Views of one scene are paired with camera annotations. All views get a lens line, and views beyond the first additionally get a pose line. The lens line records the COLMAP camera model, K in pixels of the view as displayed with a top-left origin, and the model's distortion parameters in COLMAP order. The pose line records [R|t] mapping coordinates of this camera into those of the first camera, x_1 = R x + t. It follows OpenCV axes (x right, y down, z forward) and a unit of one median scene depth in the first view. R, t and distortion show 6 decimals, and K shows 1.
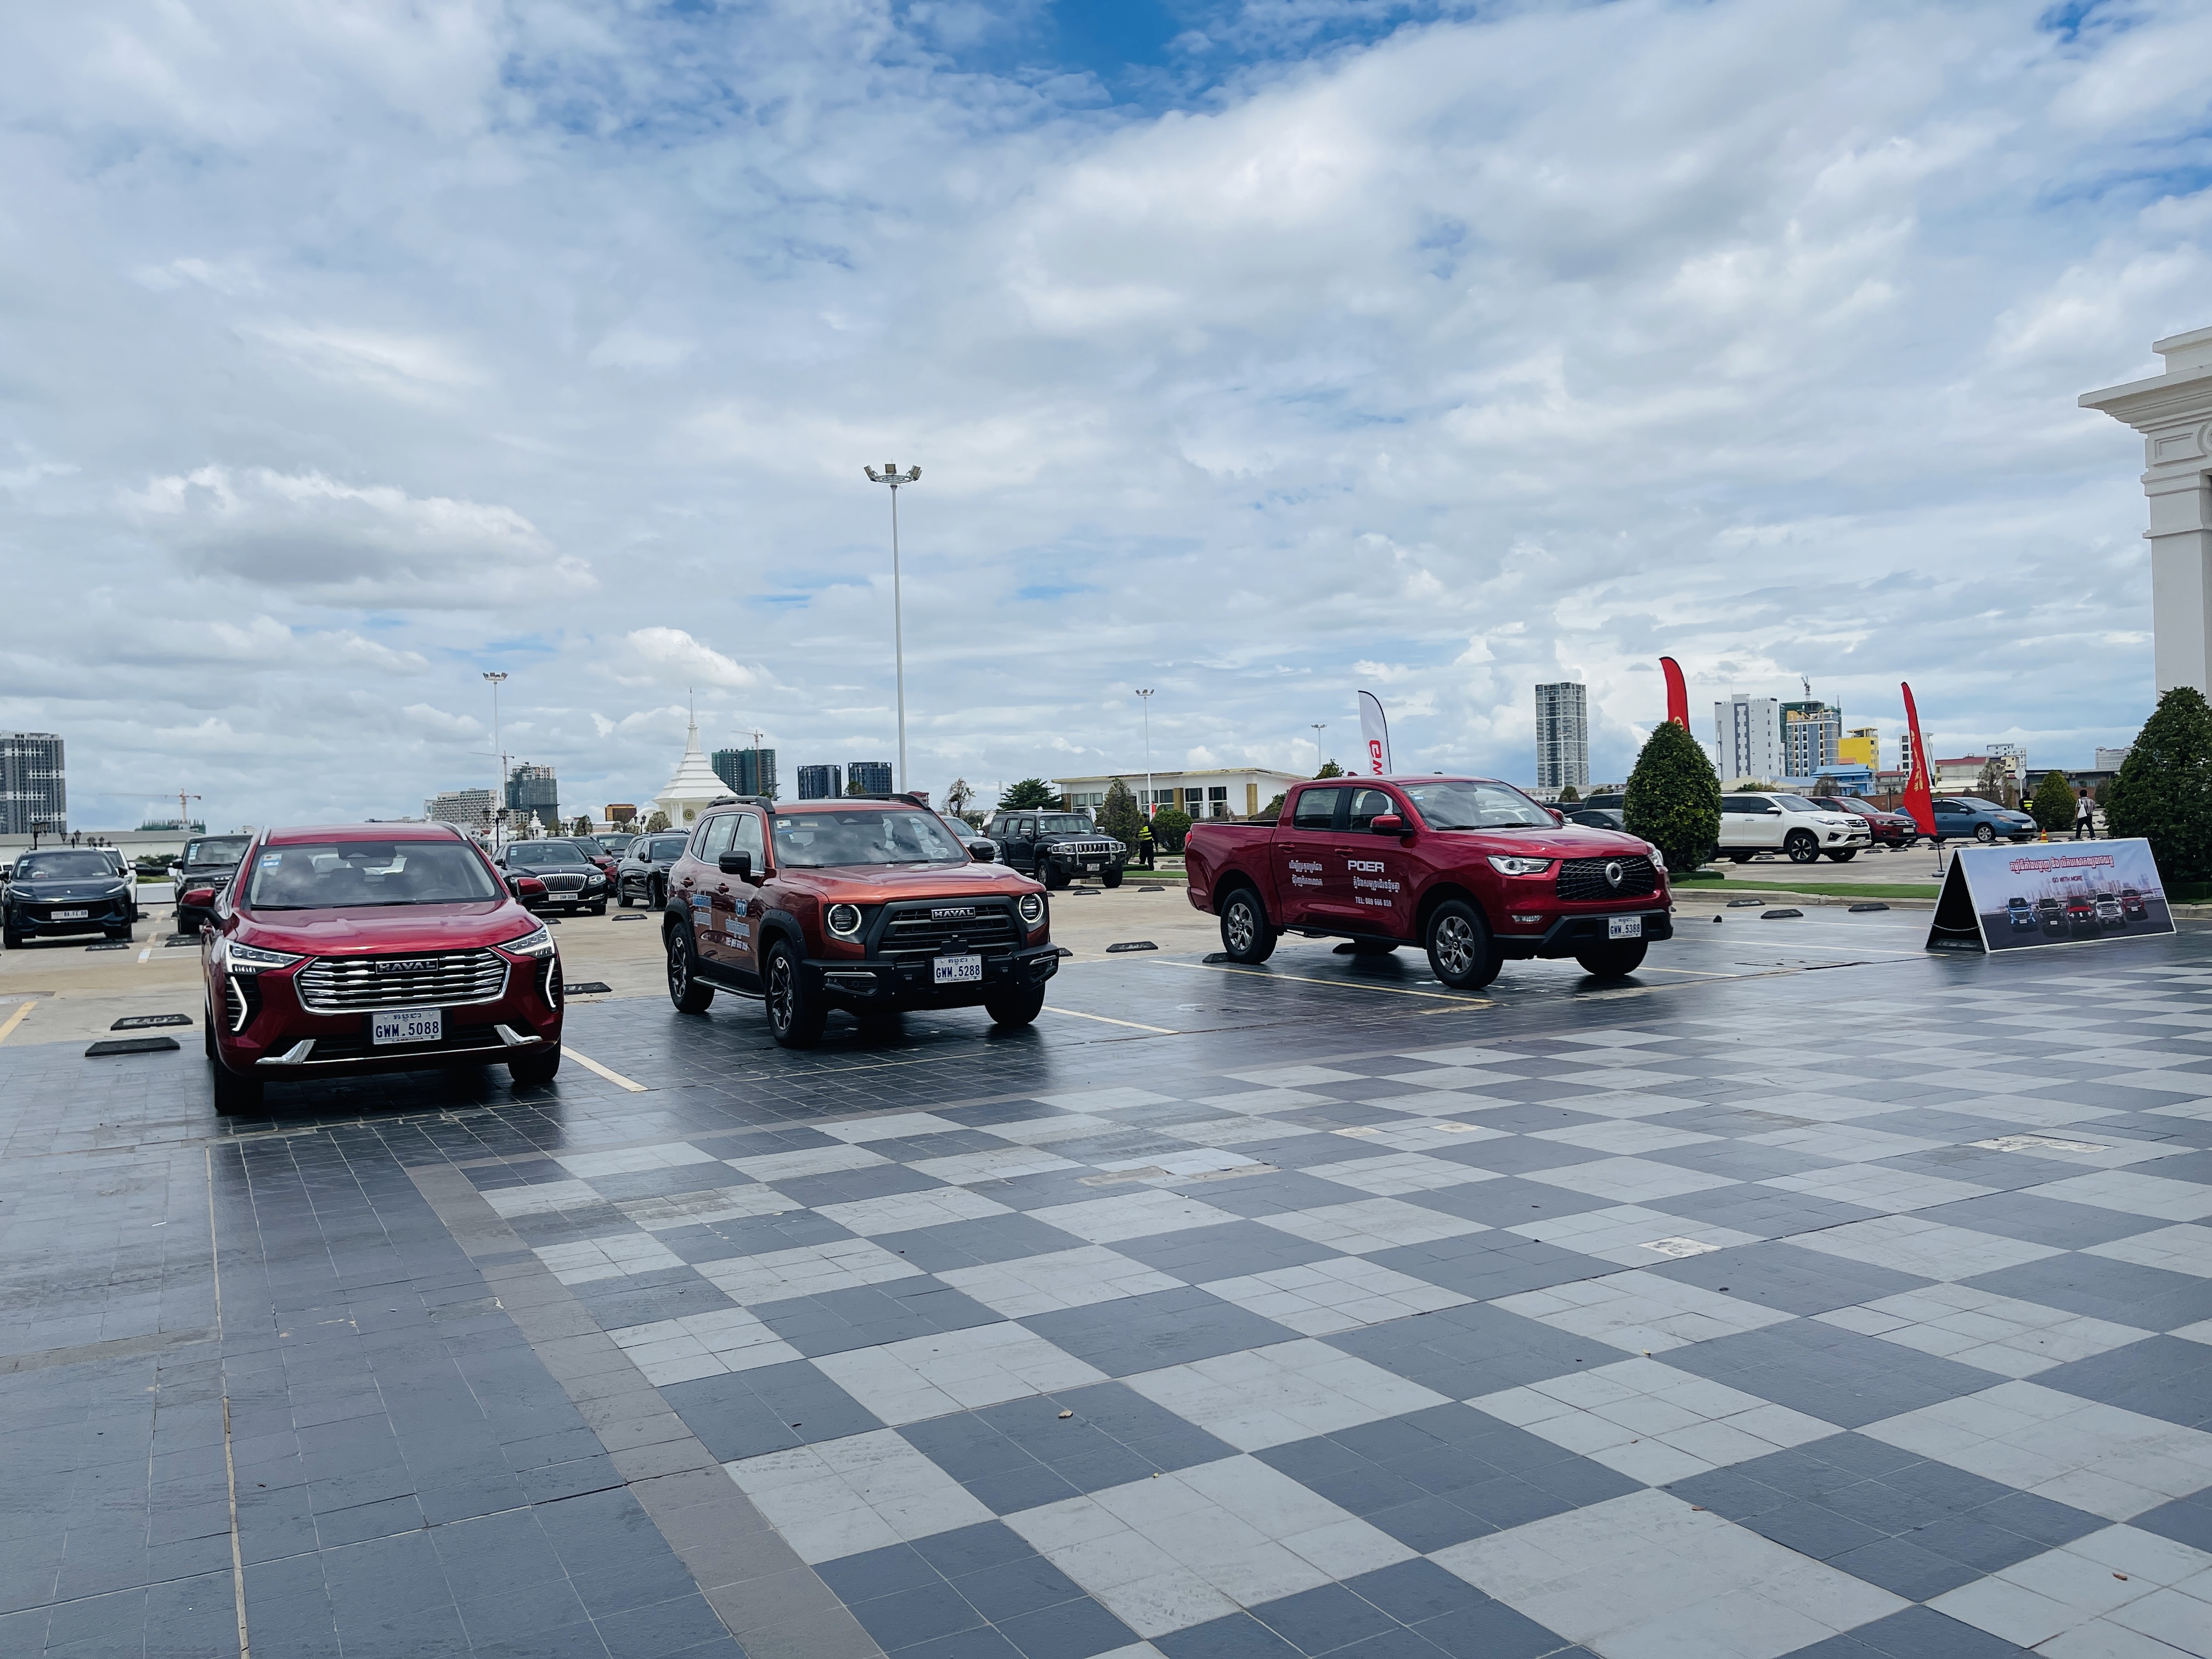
lens RADIAL K [[1683.2, 0, 1106.8], [0, 1683.2, 829.4], [0, 0, 1]] dist [0.006430, 0.000064]
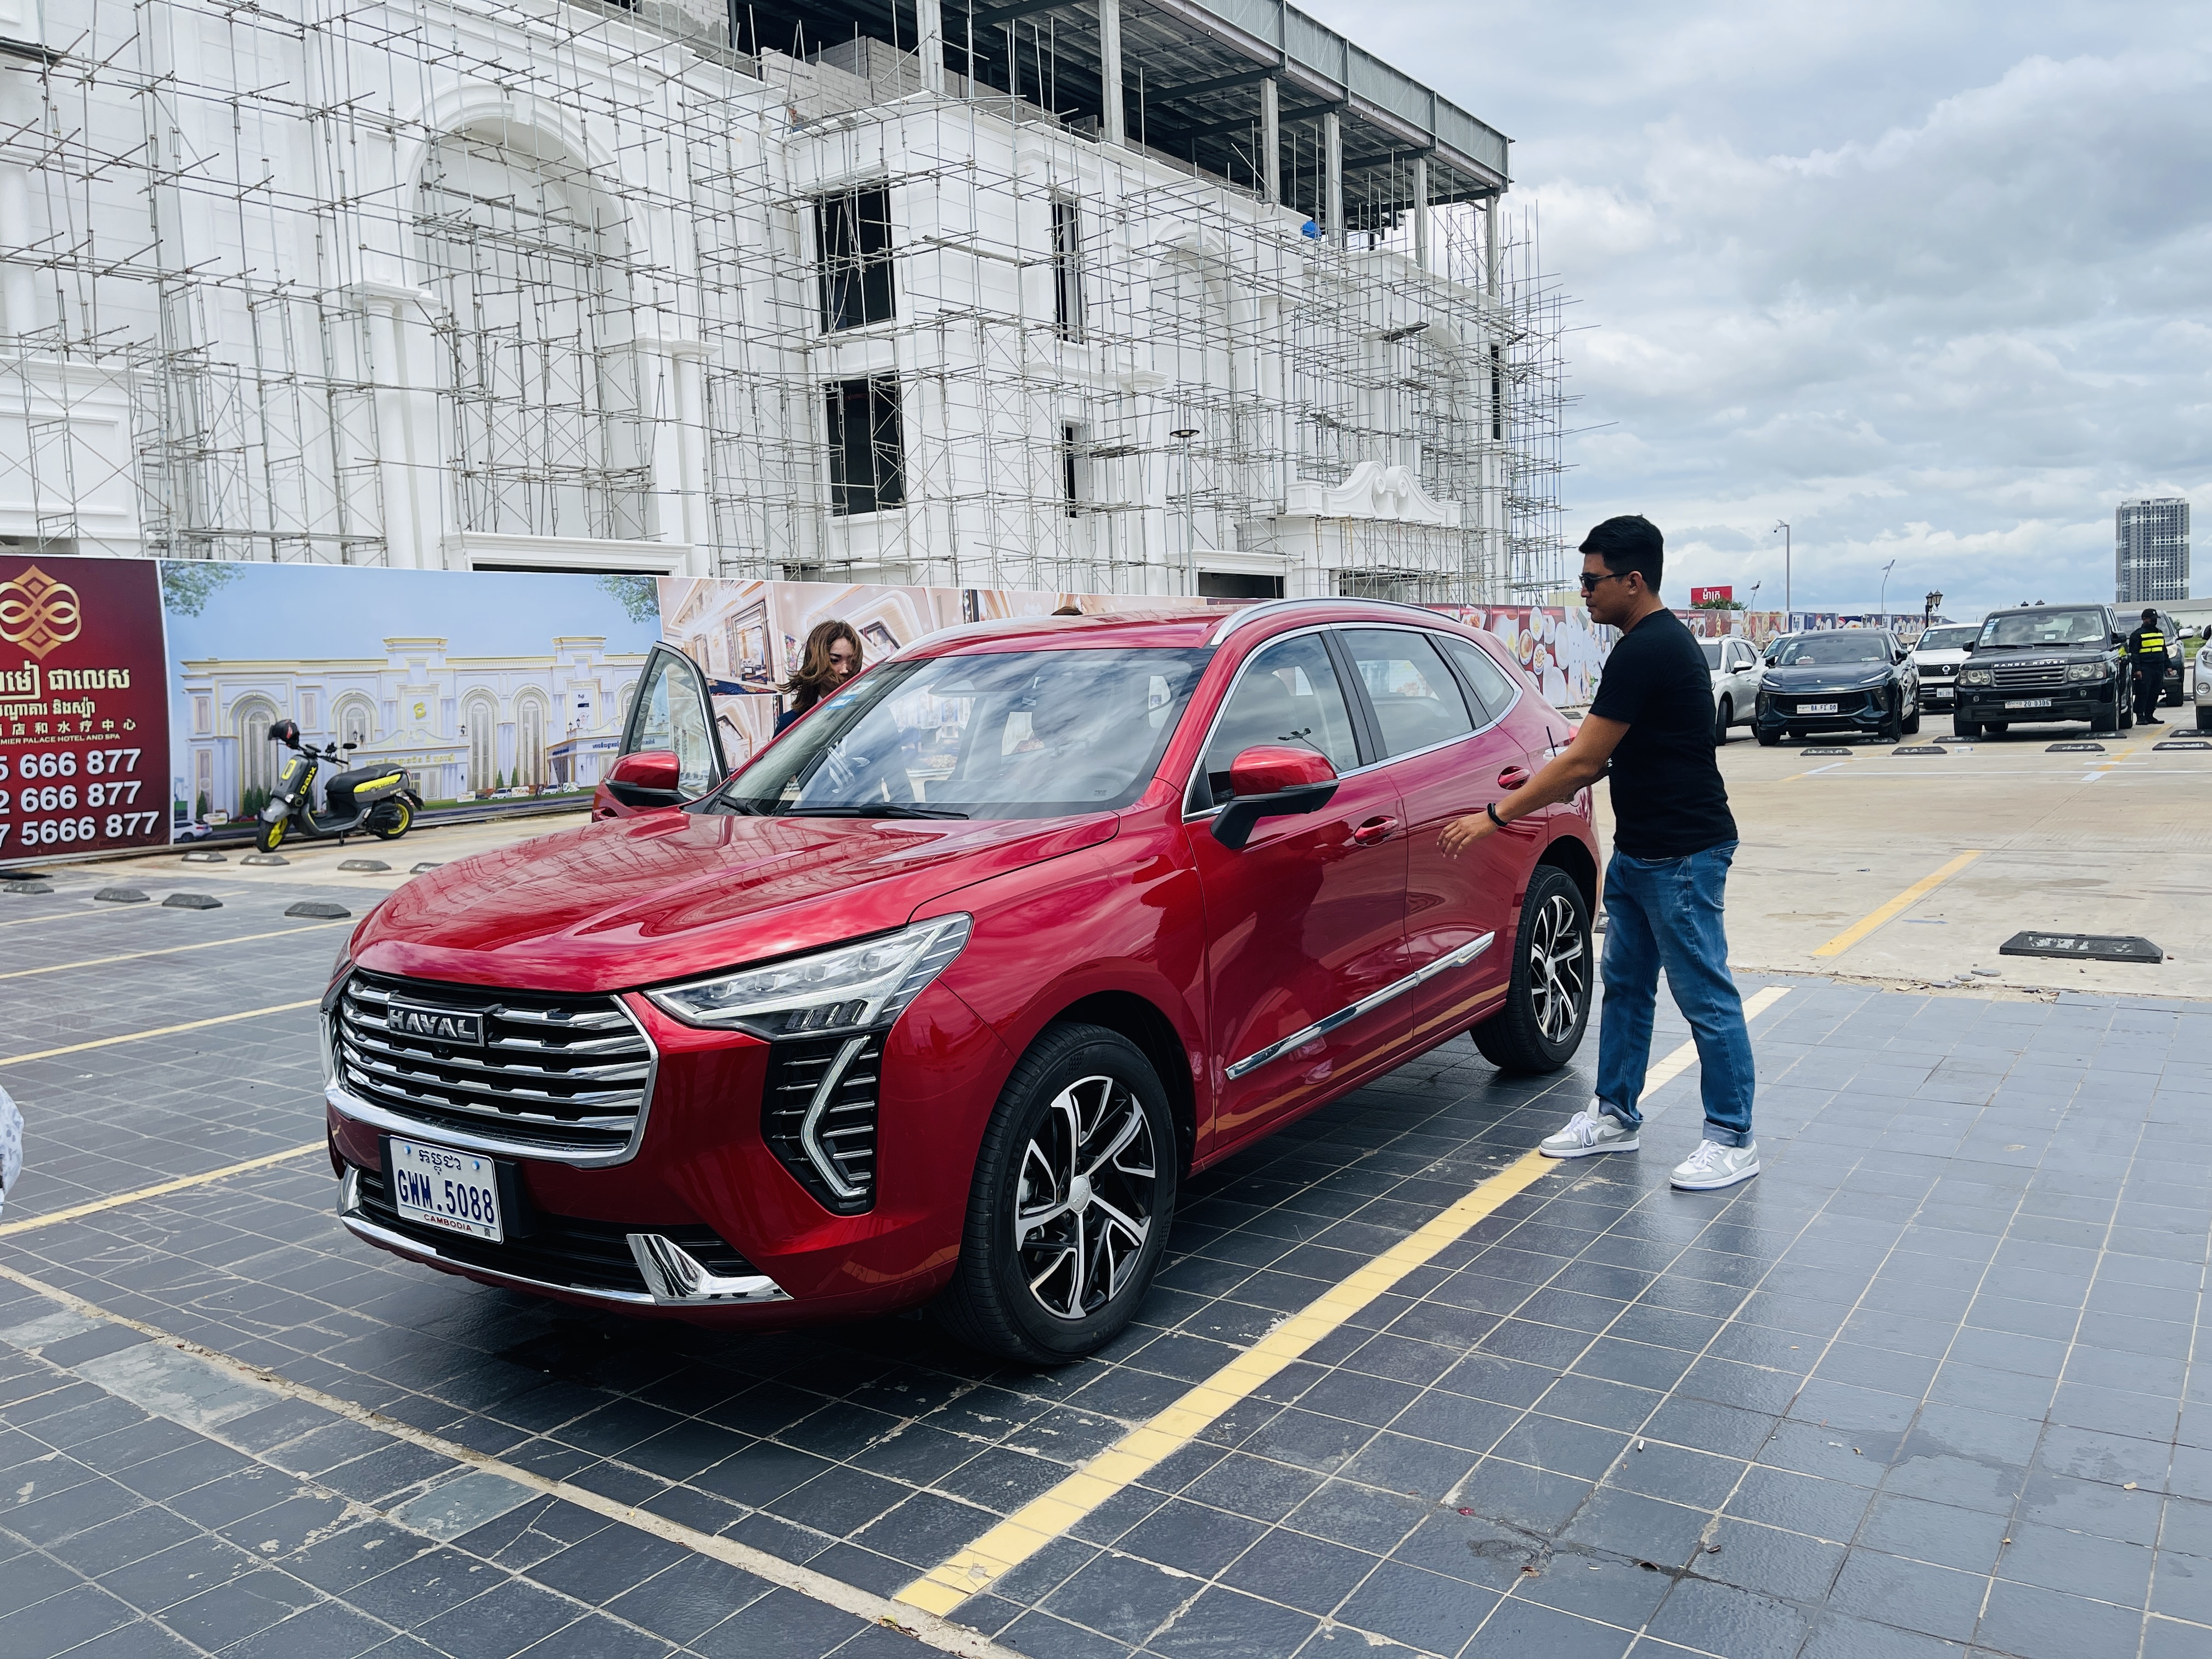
lens RADIAL K [[1683.2, 0, 1107.3], [0, 1683.2, 829.6], [0, 0, 1]] dist [0.006430, 0.000064]
pose [[0.434725, 0.090274, -0.896027, -0.011798], [0.033328, 0.992669, 0.116180, 0.001149], [0.899946, -0.080369, 0.428530, 0.317966]]
